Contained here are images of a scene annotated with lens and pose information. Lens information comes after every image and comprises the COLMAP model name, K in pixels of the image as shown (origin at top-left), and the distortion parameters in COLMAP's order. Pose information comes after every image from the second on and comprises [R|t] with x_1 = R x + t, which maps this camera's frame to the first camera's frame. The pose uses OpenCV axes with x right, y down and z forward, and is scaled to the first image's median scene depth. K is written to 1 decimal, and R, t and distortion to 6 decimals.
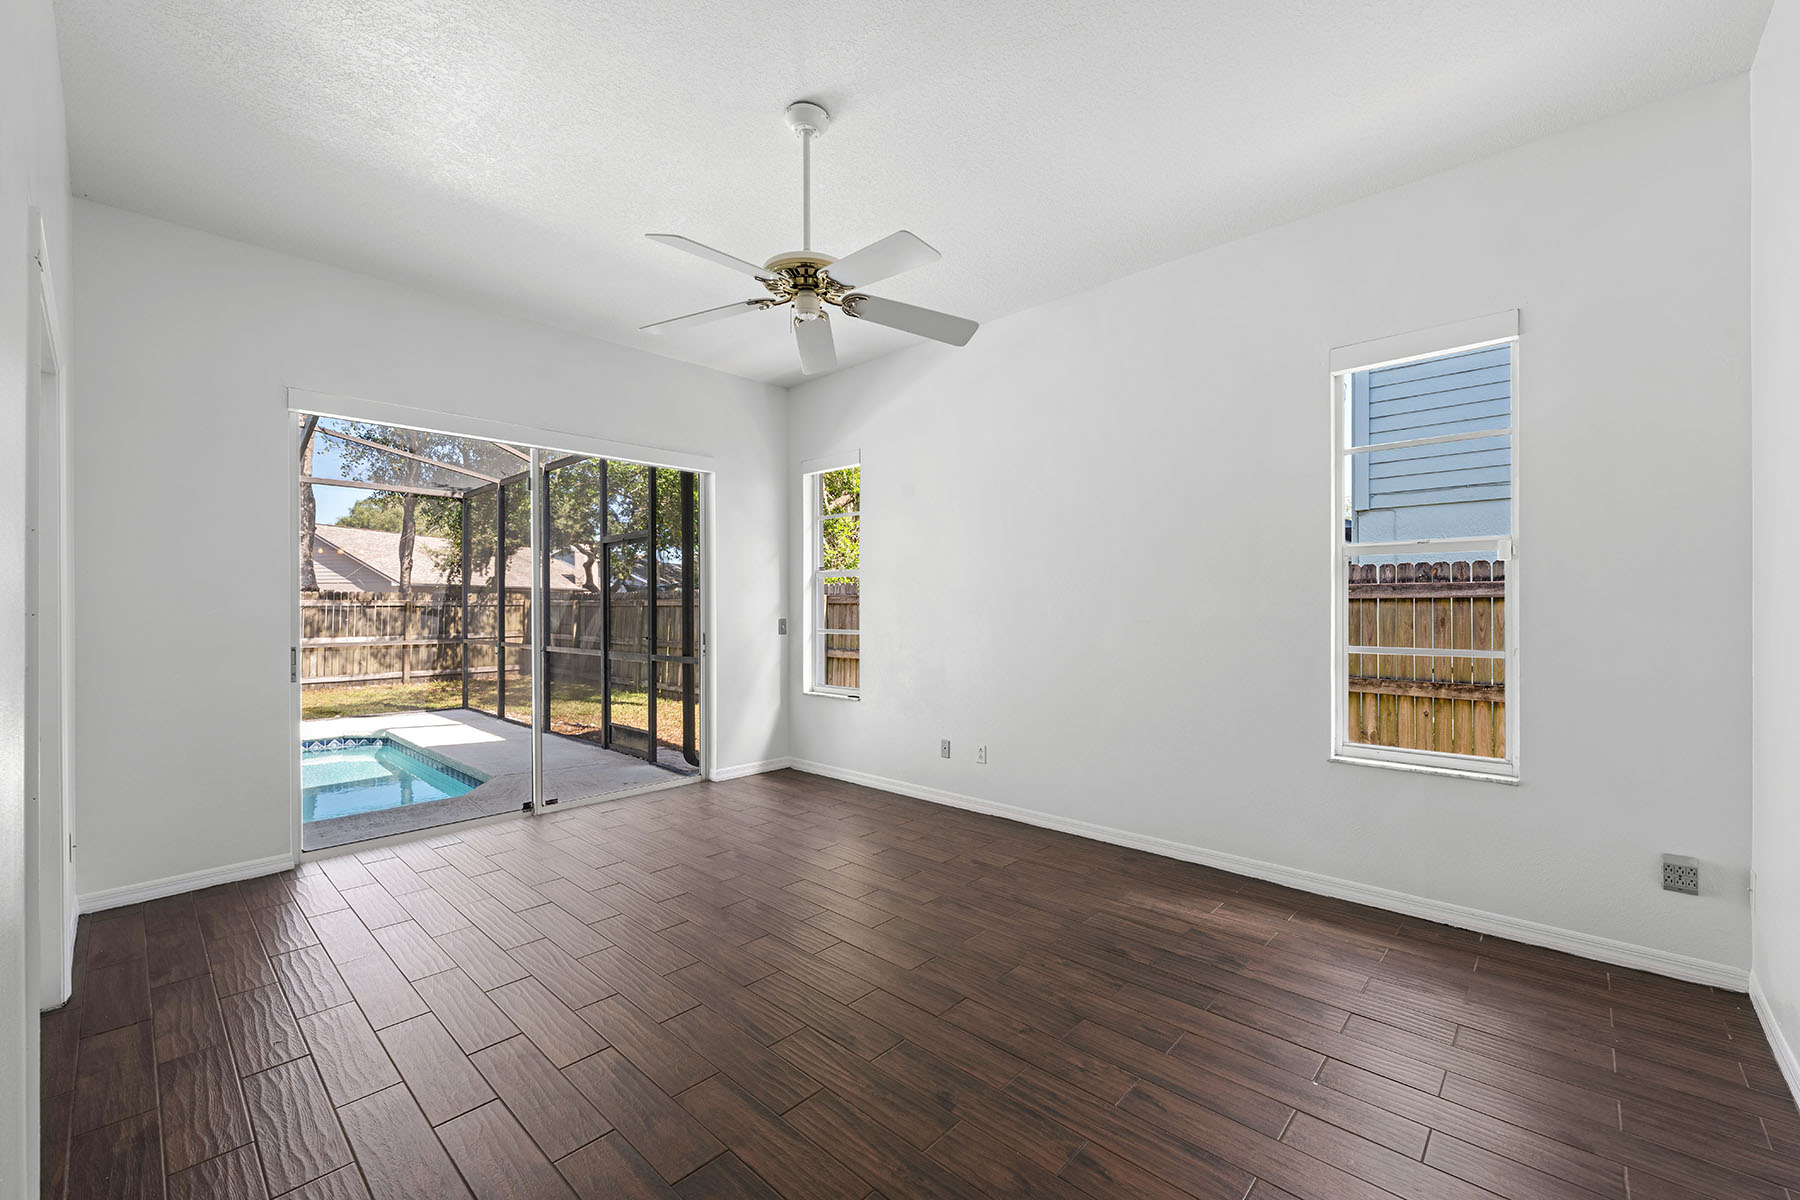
lens RADIAL K [[724.0, 0, 903.9], [0, 724.0, 609.0], [0, 0, 1]] dist [-0.007125, 0.001139]
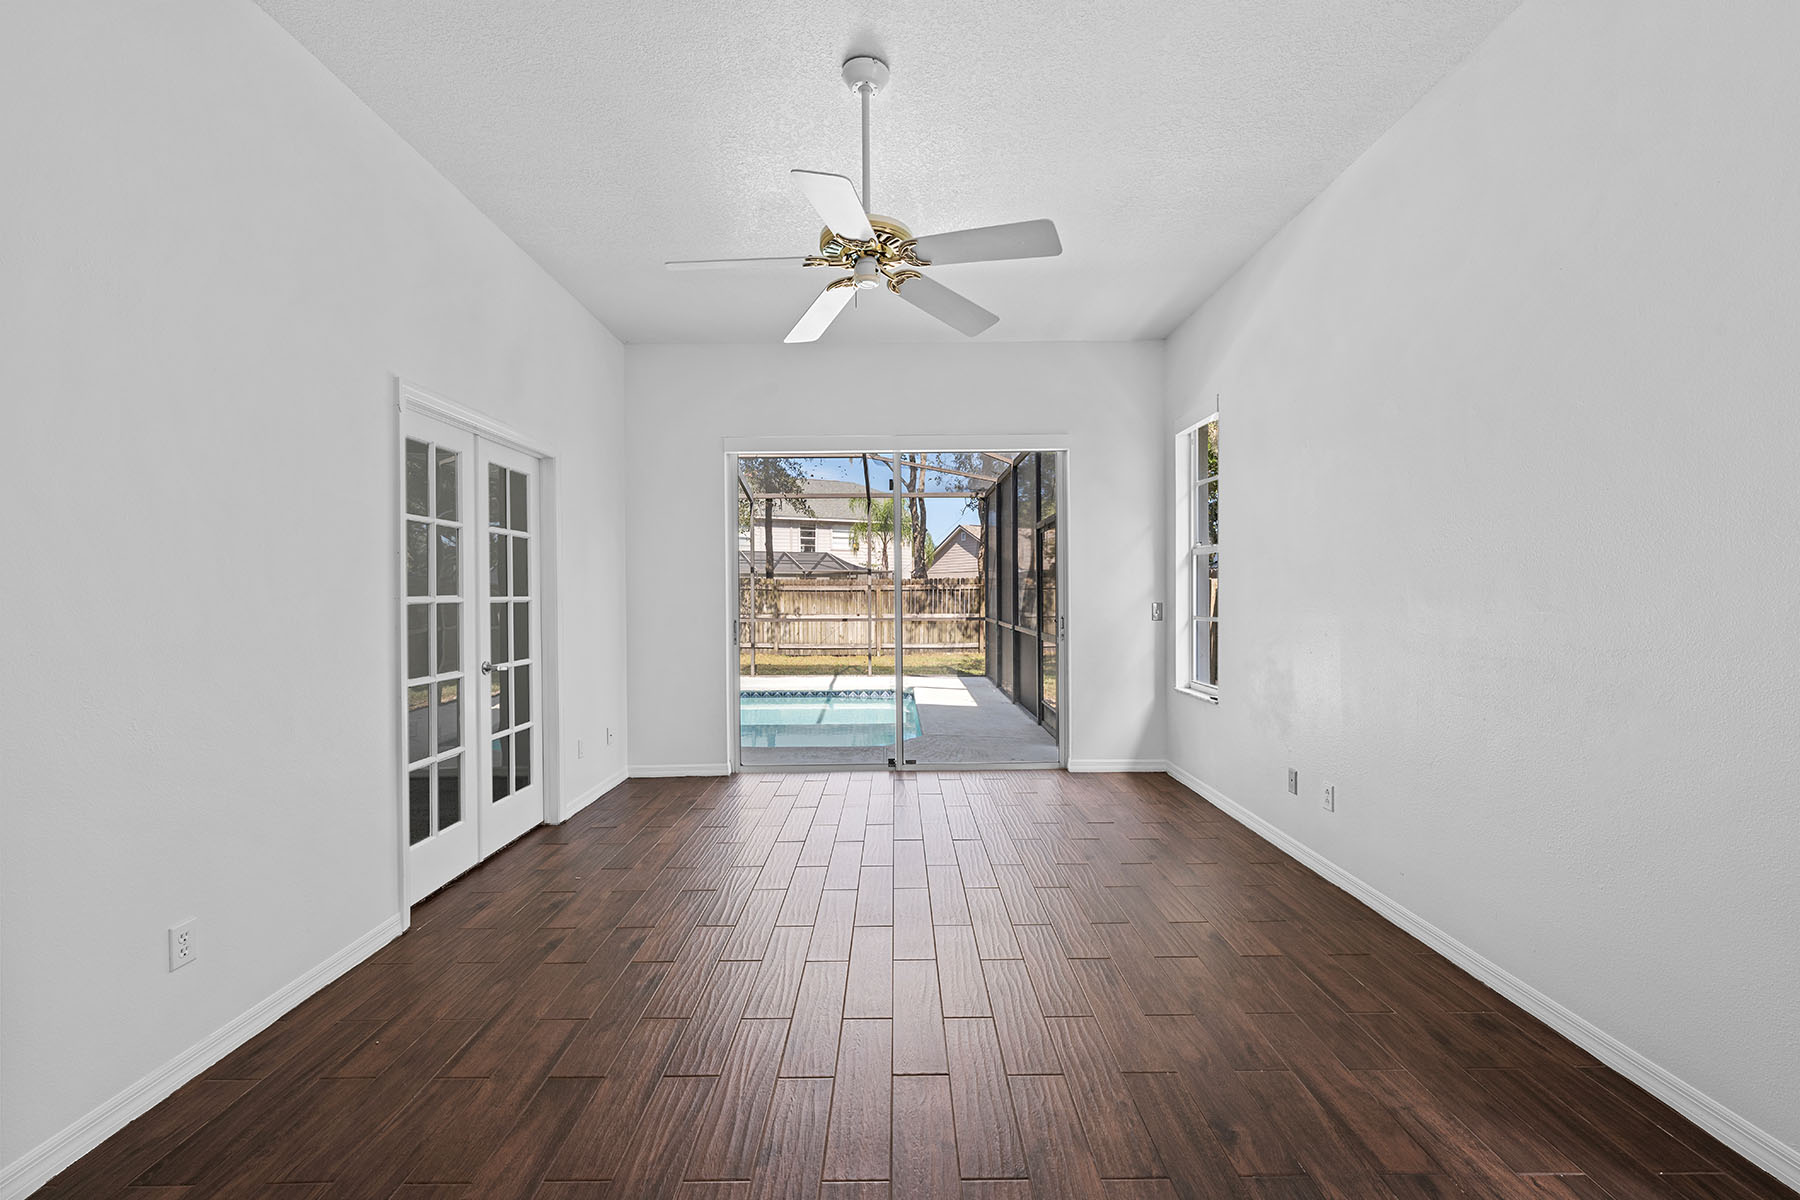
lens RADIAL K [[724.0, 0, 901.0], [0, 724.0, 599.7], [0, 0, 1]] dist [-0.007125, 0.001139]
pose [[0.685418, 0.007663, -0.728110, 0.266696], [0.001833, 0.999923, 0.012249, -0.001690], [0.728148, -0.009730, 0.685351, 0.172911]]
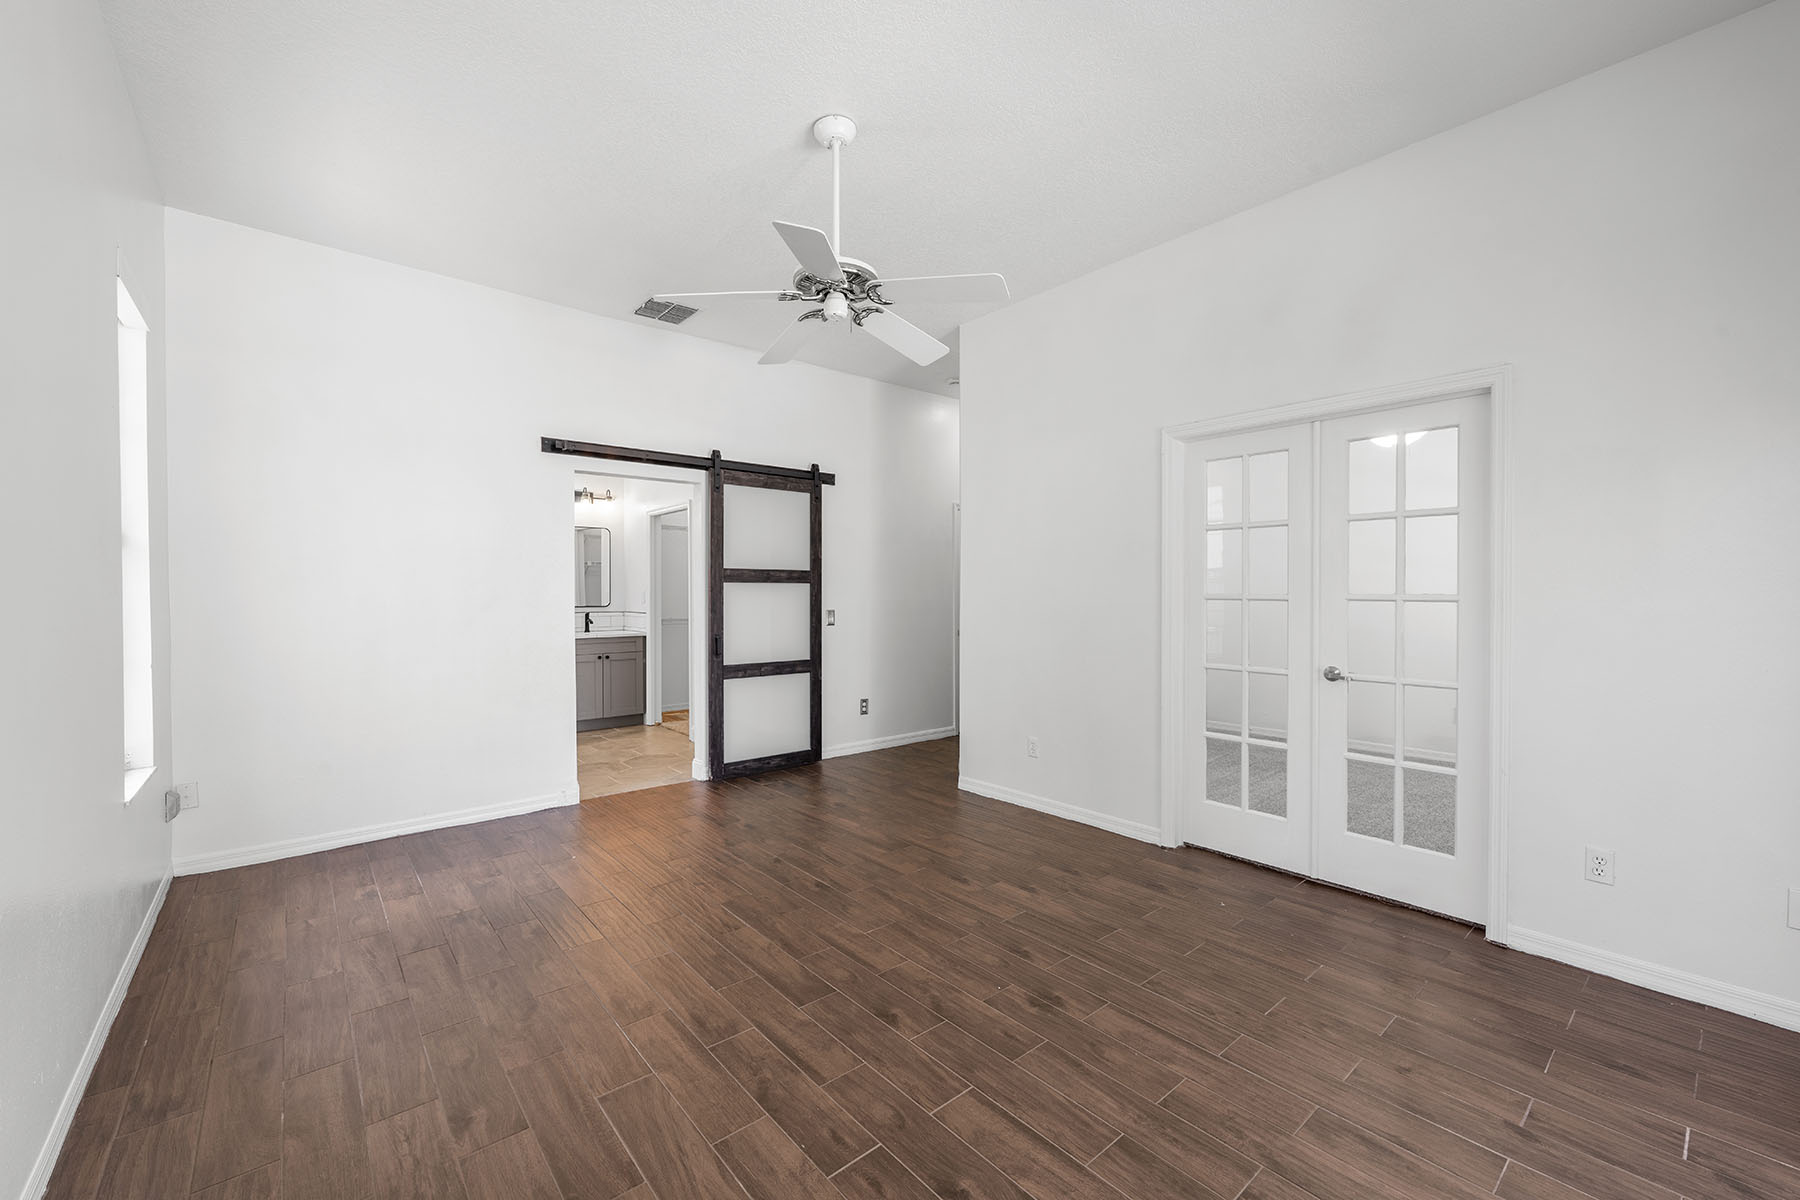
lens RADIAL K [[724.0, 0, 887.1], [0, 724.0, 594.6], [0, 0, 1]] dist [-0.007125, 0.001139]
pose [[-0.991936, 0.002041, 0.126722, -0.151456], [0.002763, 0.999981, 0.005522, -0.001616], [-0.126709, 0.005828, -0.991923, 0.925701]]
